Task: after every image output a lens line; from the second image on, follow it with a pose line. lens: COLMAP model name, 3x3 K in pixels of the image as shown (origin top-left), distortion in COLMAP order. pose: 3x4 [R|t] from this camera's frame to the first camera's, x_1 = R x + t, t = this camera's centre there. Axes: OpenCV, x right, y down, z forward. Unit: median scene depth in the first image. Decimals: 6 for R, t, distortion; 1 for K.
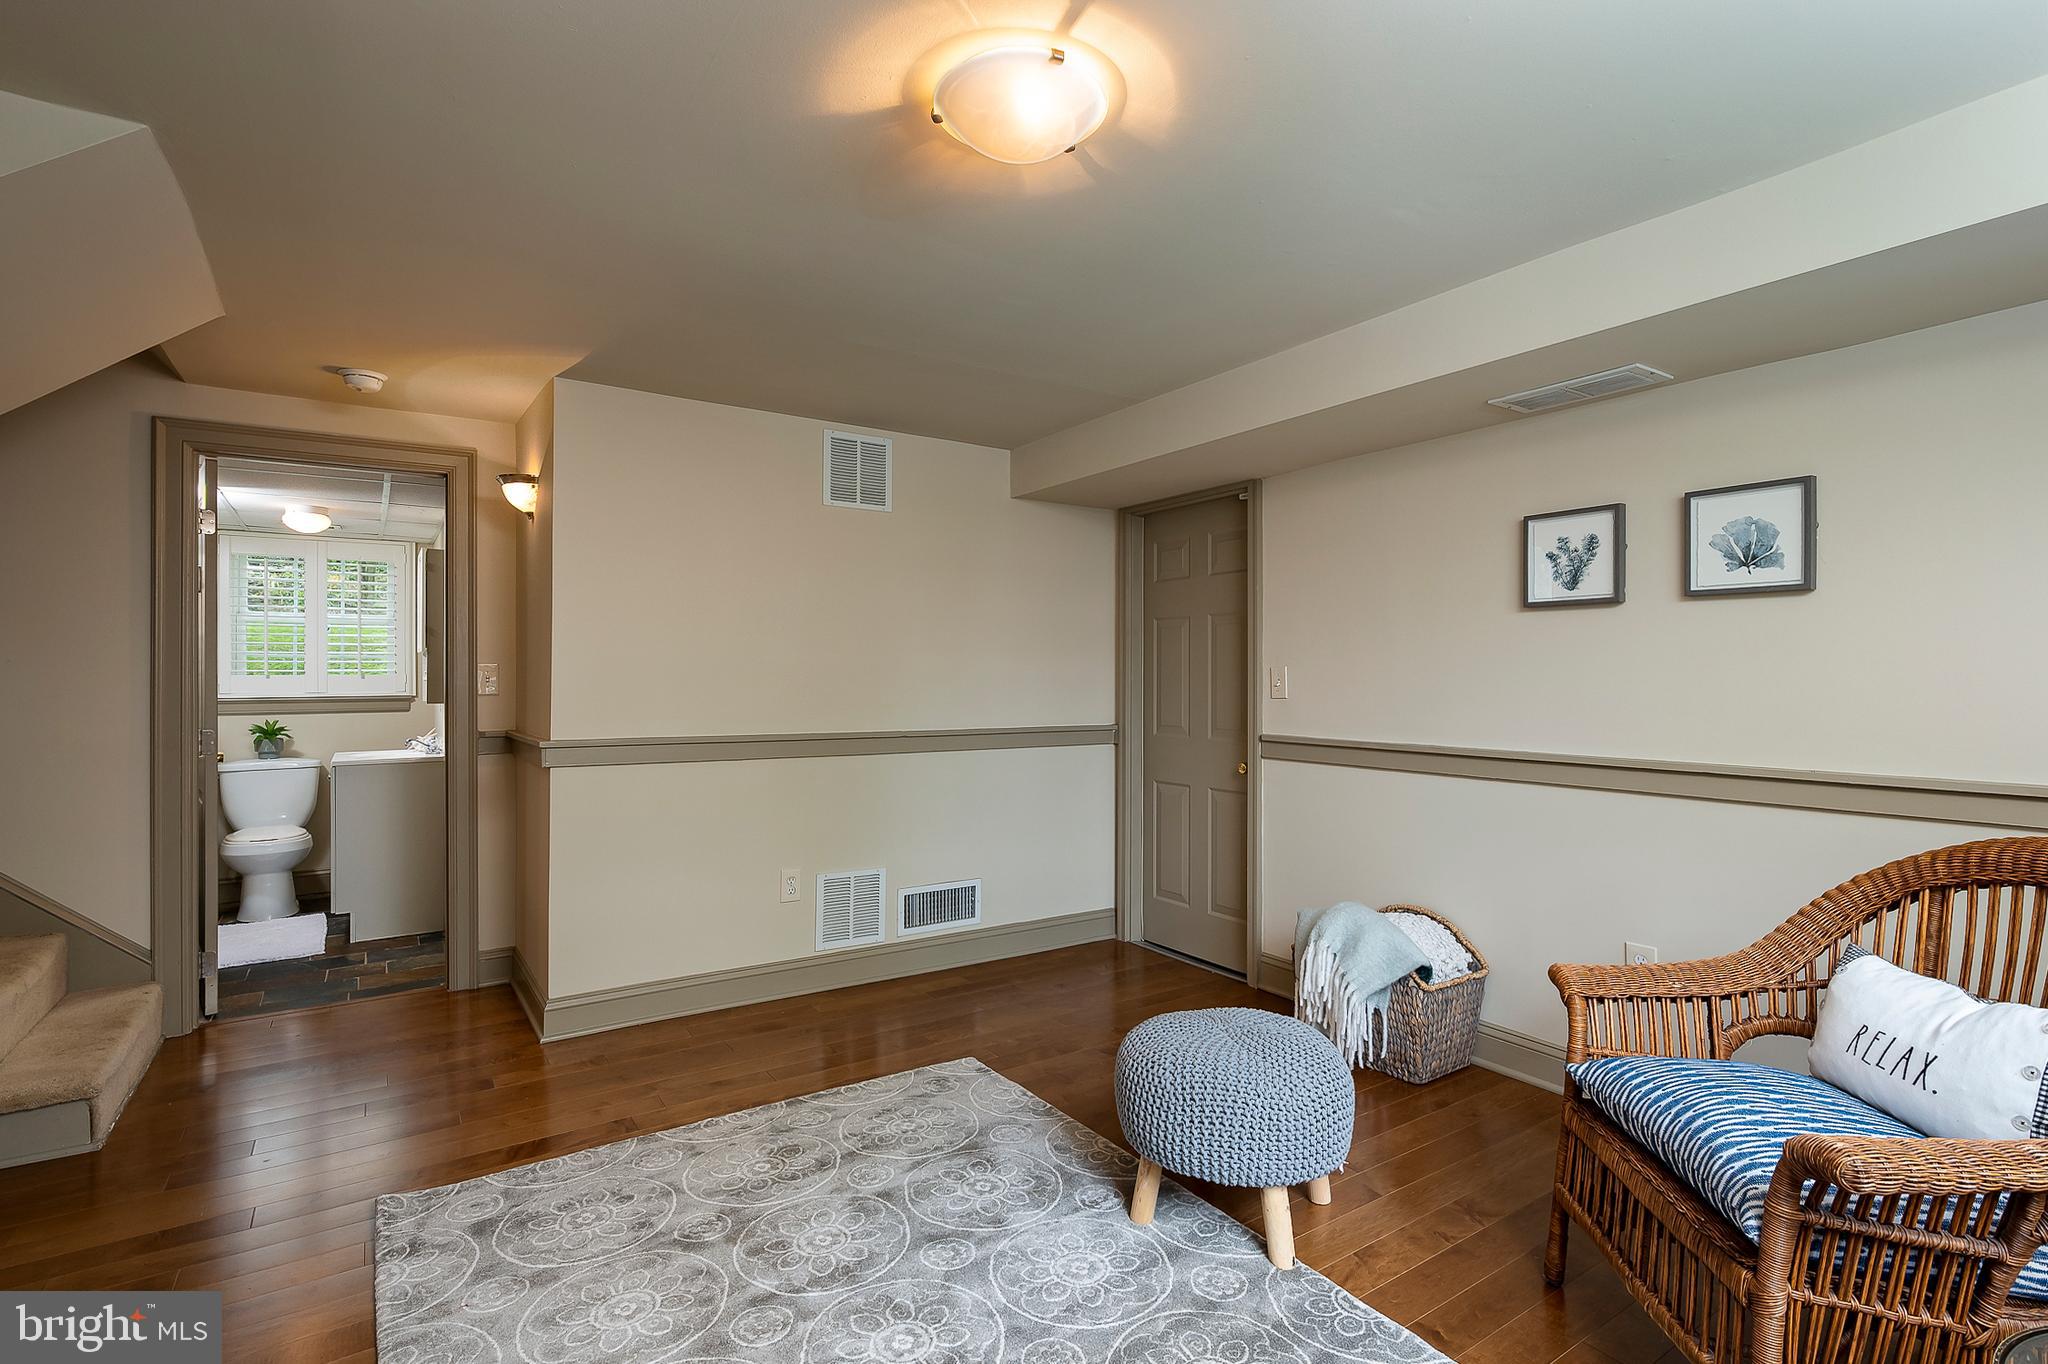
lens RADIAL K [[1011.6, 0, 1028.4], [0, 1011.6, 678.2], [0, 0, 1]] dist [0.003522, 0.000120]
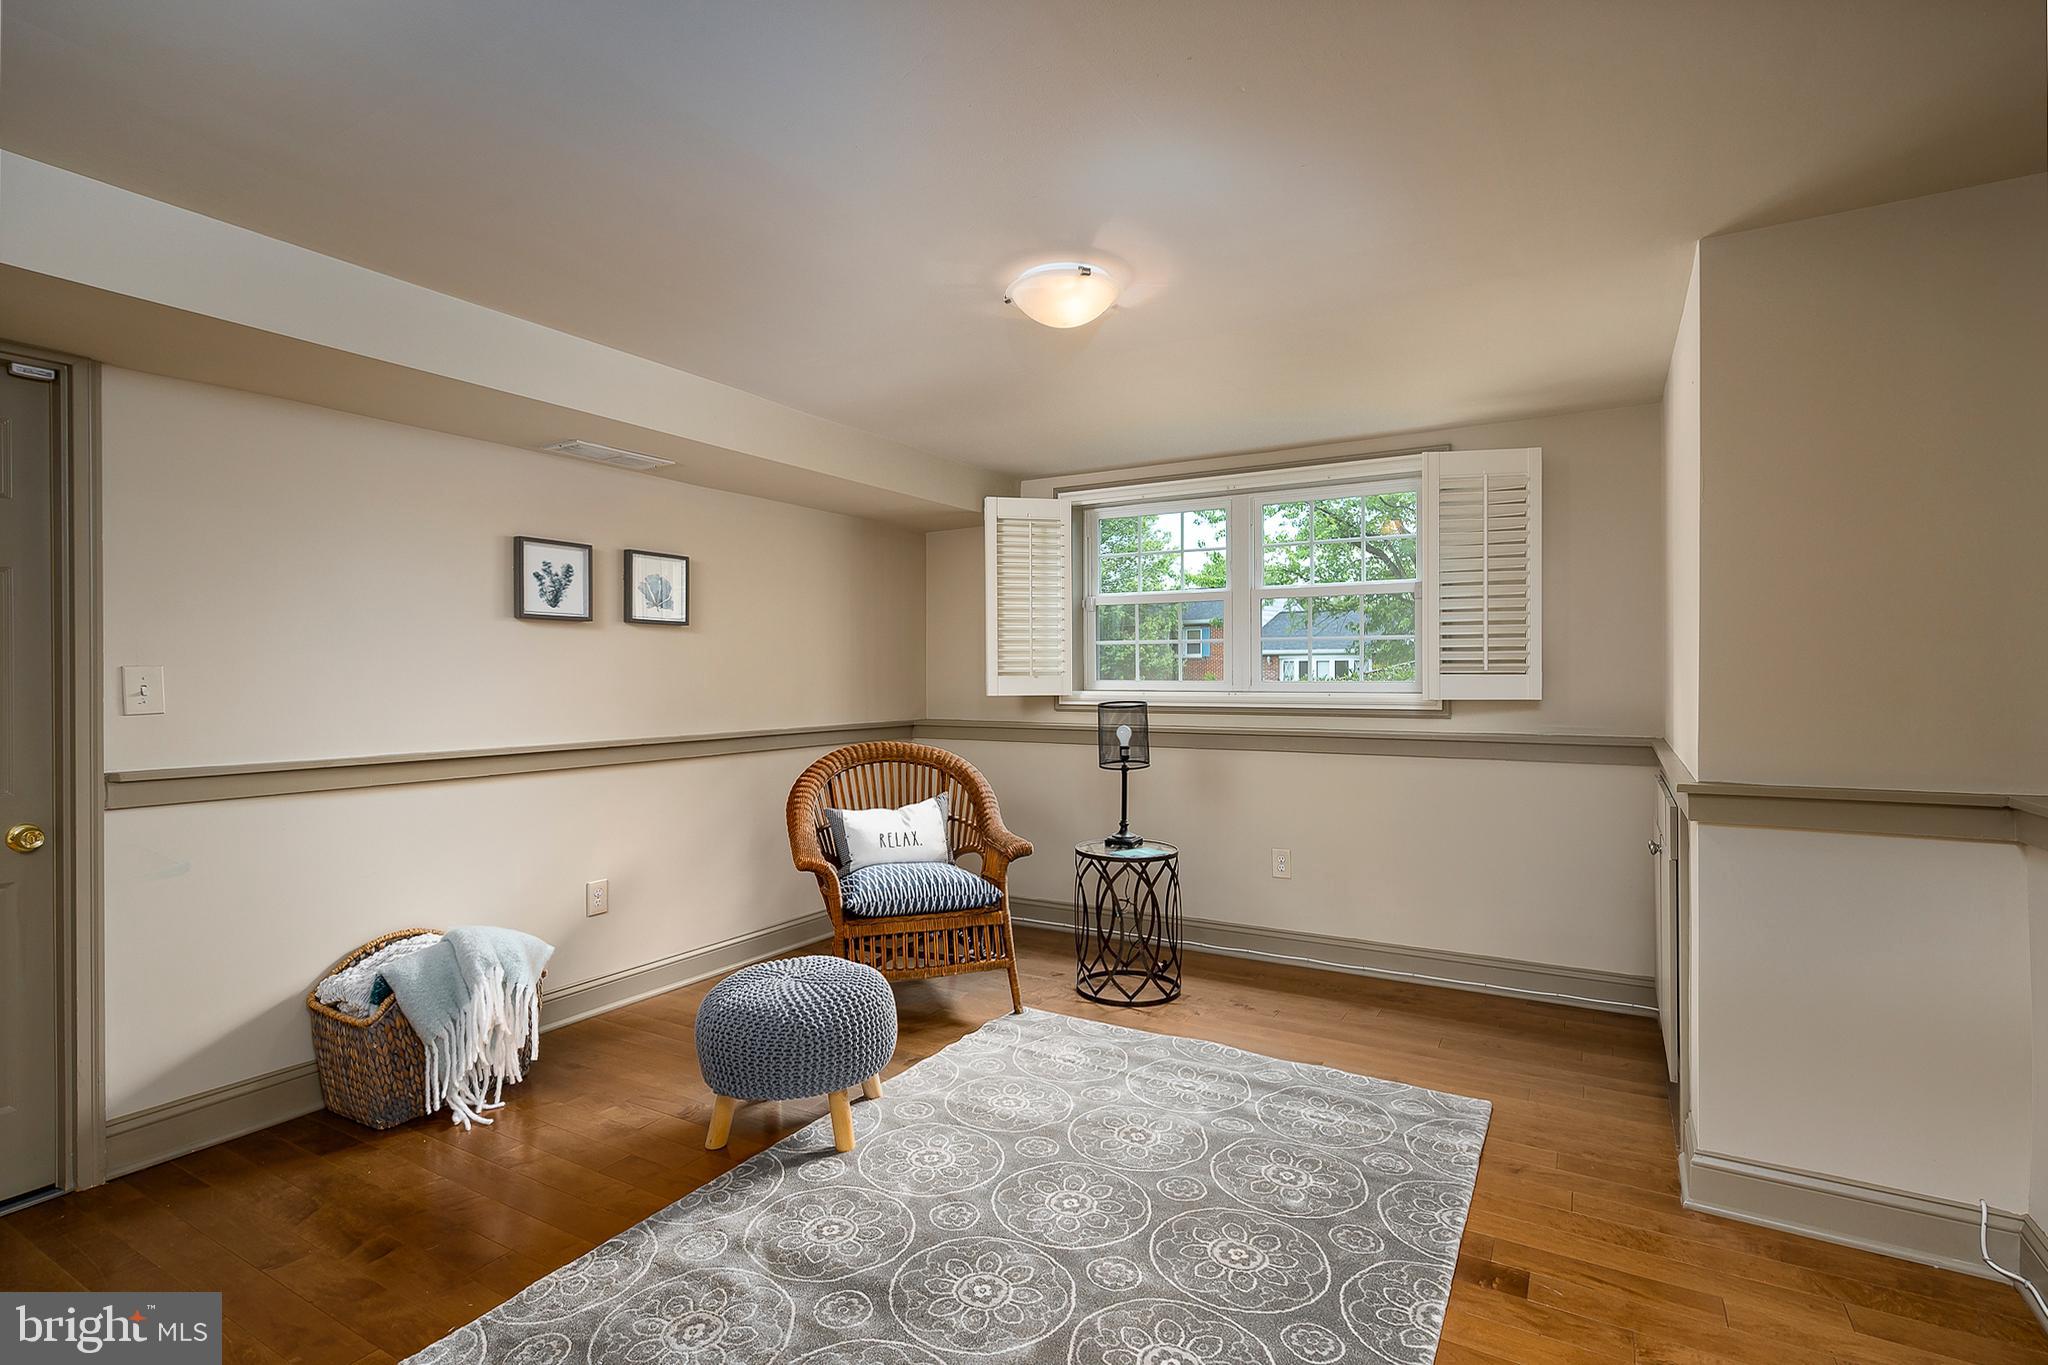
lens RADIAL K [[1011.6, 0, 1025.6], [0, 1011.6, 682.2], [0, 0, 1]] dist [0.003522, 0.000120]
pose [[-0.440766, 0.002939, 0.897617, -0.828332], [0.012958, 0.999911, 0.003088, 0.006147], [-0.897529, 0.012992, -0.440765, 1.078310]]
